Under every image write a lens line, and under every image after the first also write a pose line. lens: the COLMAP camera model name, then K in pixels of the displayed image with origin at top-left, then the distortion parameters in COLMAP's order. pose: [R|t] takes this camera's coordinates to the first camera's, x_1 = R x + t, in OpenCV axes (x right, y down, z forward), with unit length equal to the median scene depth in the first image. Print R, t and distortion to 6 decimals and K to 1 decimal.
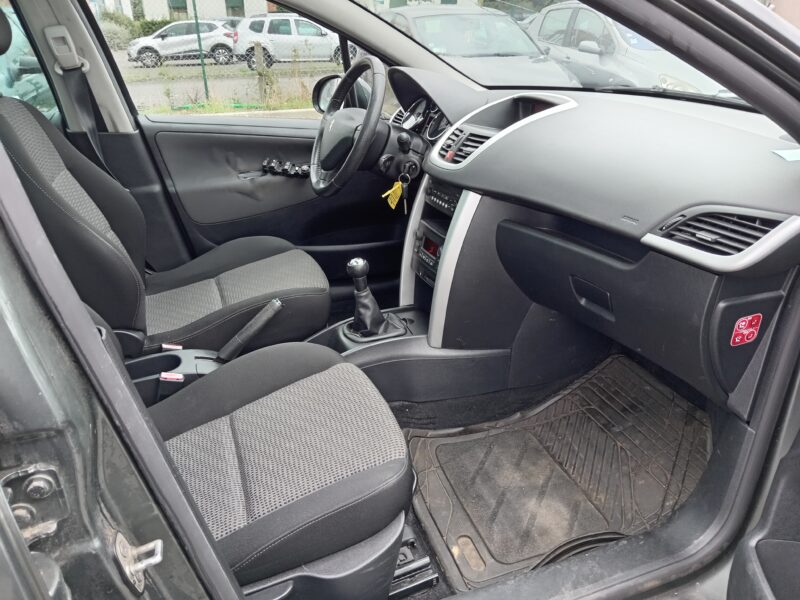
lens RADIAL K [[594.7, 0, 398.8], [0, 594.7, 299.2], [0, 0, 1]] dist [0.009574, -0.029280]
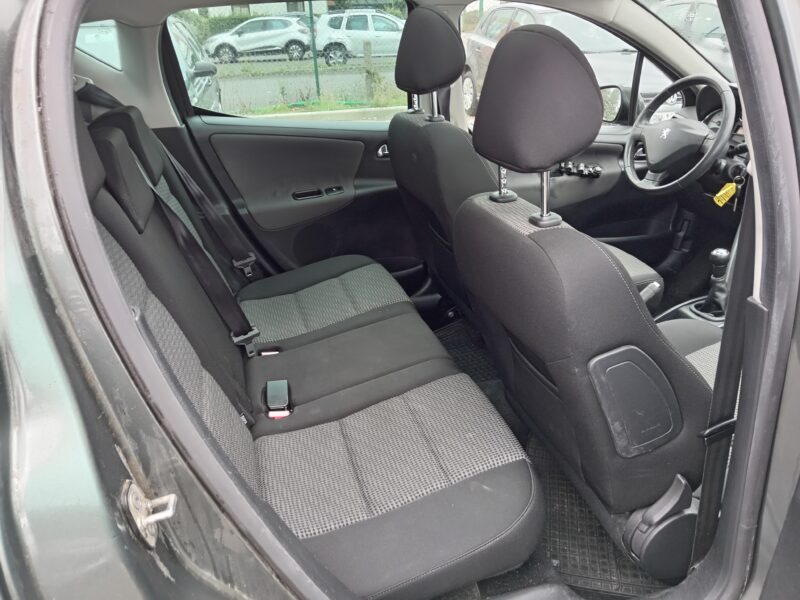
lens RADIAL K [[594.7, 0, 399.4], [0, 594.7, 298.1], [0, 0, 1]] dist [0.009574, -0.029280]
pose [[0.997638, 0.014749, -0.067090, -0.550997], [-0.014028, 0.999839, 0.011212, 0.020827], [0.067244, -0.010244, 0.997684, -0.189517]]
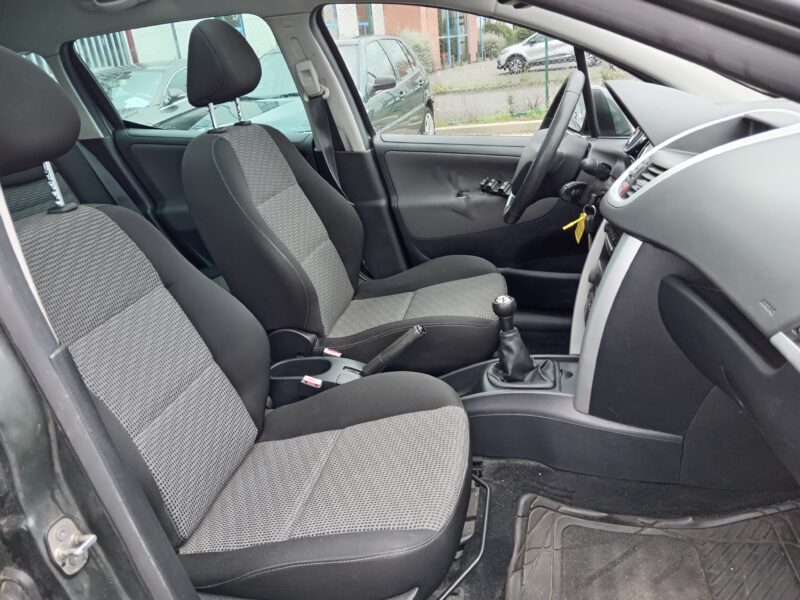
lens RADIAL K [[594.7, 0, 397.6], [0, 594.7, 302.4], [0, 0, 1]] dist [0.009574, -0.029280]
pose [[0.837961, 0.144218, -0.526329, 0.244181], [-0.142766, 0.988794, 0.043640, -0.066977], [0.526725, 0.038573, 0.849160, 0.120814]]
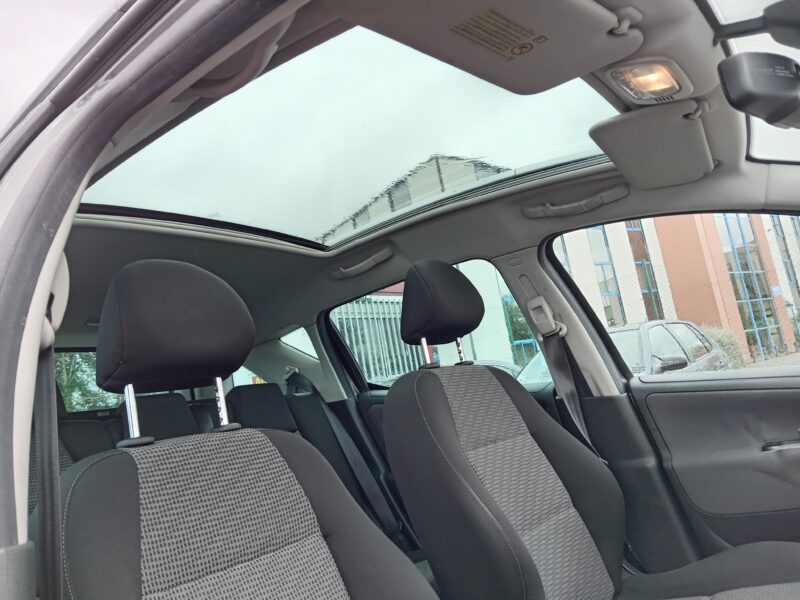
lens RADIAL K [[594.7, 0, 392.8], [0, 594.7, 295.5], [0, 0, 1]] dist [0.009574, -0.029280]
pose [[0.490784, -0.222262, -0.842455, 0.175343], [-0.214520, 0.906325, -0.364084, -0.026528], [0.844460, 0.359410, 0.397130, 0.352461]]
